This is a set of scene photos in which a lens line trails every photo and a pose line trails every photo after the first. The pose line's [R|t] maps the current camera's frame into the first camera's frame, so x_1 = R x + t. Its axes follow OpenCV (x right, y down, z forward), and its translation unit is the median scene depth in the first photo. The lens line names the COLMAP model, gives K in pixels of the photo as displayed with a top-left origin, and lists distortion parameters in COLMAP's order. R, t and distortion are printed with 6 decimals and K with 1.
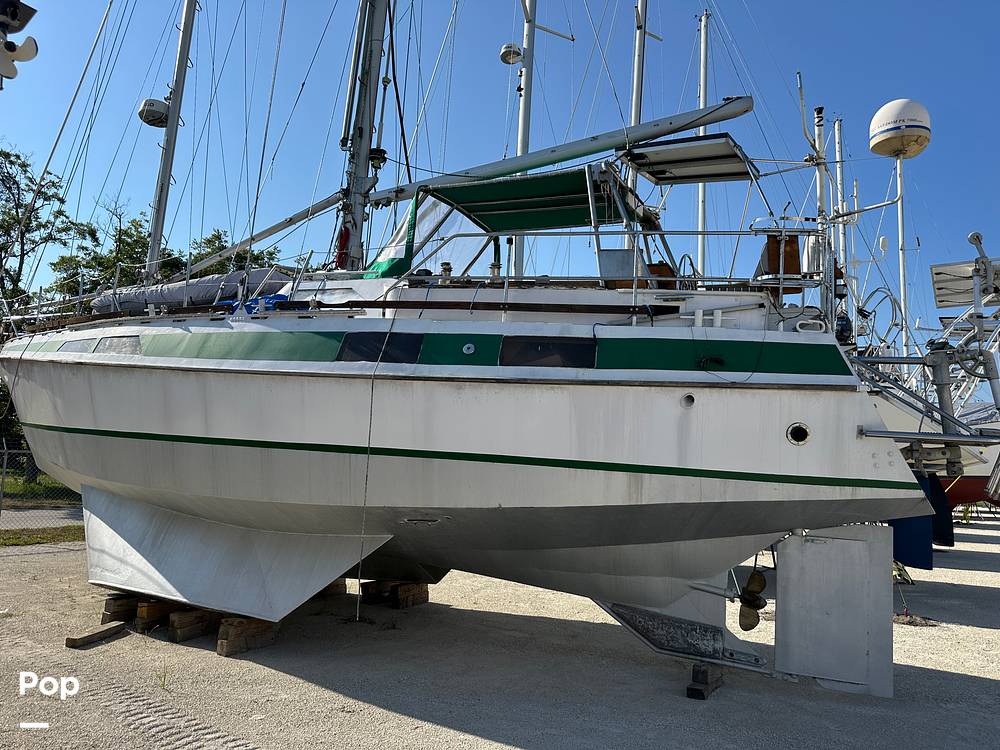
lens RADIAL K [[712.8, 0, 501.6], [0, 712.8, 377.1], [0, 0, 1]] dist [0.031202, -0.043570]
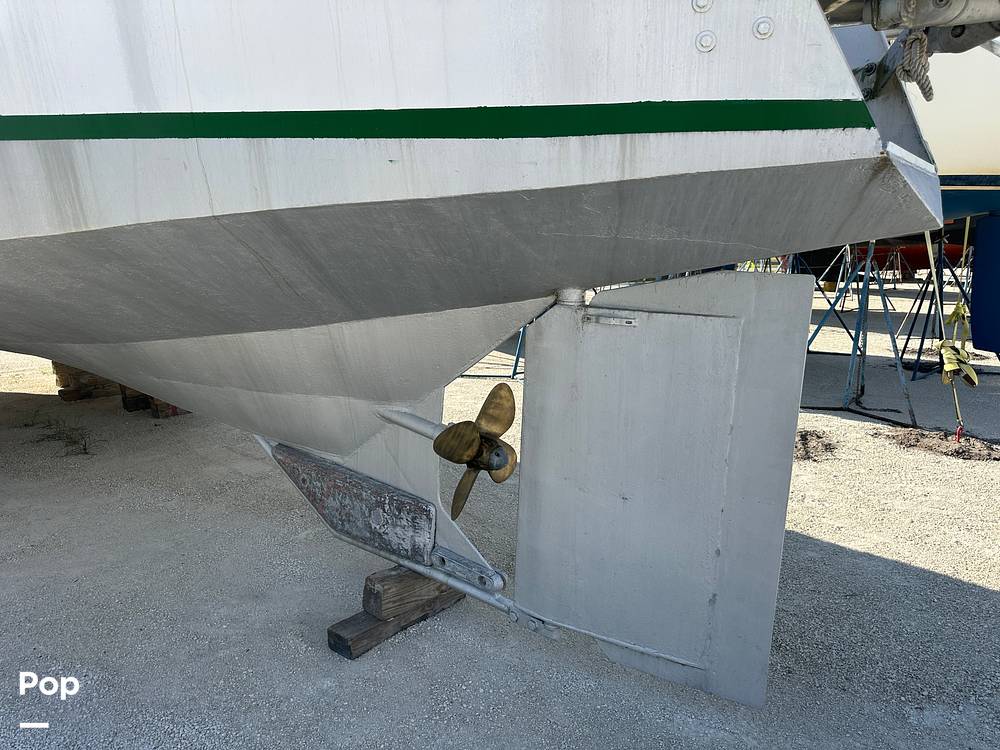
lens RADIAL K [[703.8, 0, 493.4], [0, 703.8, 380.7], [0, 0, 1]] dist [0.098970, -0.139419]
pose [[0.986975, 0.004763, -0.160803, 0.433914], [0.045508, 0.950468, 0.307472, 0.140603], [0.154303, -0.310785, 0.937872, 0.624027]]
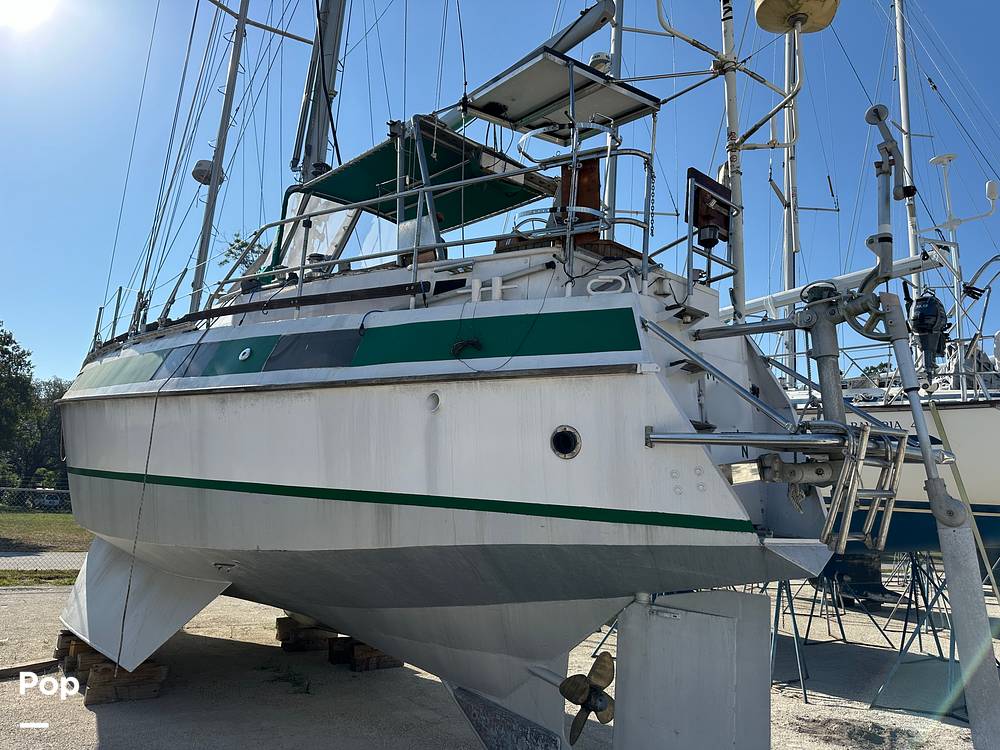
lens RADIAL K [[709.5, 0, 503.5], [0, 709.5, 372.2], [0, 0, 1]] dist [0.093083, -0.143276]
pose [[0.935986, -0.056275, -0.347510, 0.535387], [0.027353, 0.995782, -0.087581, 0.063375], [0.350973, 0.072469, 0.933577, 0.322681]]
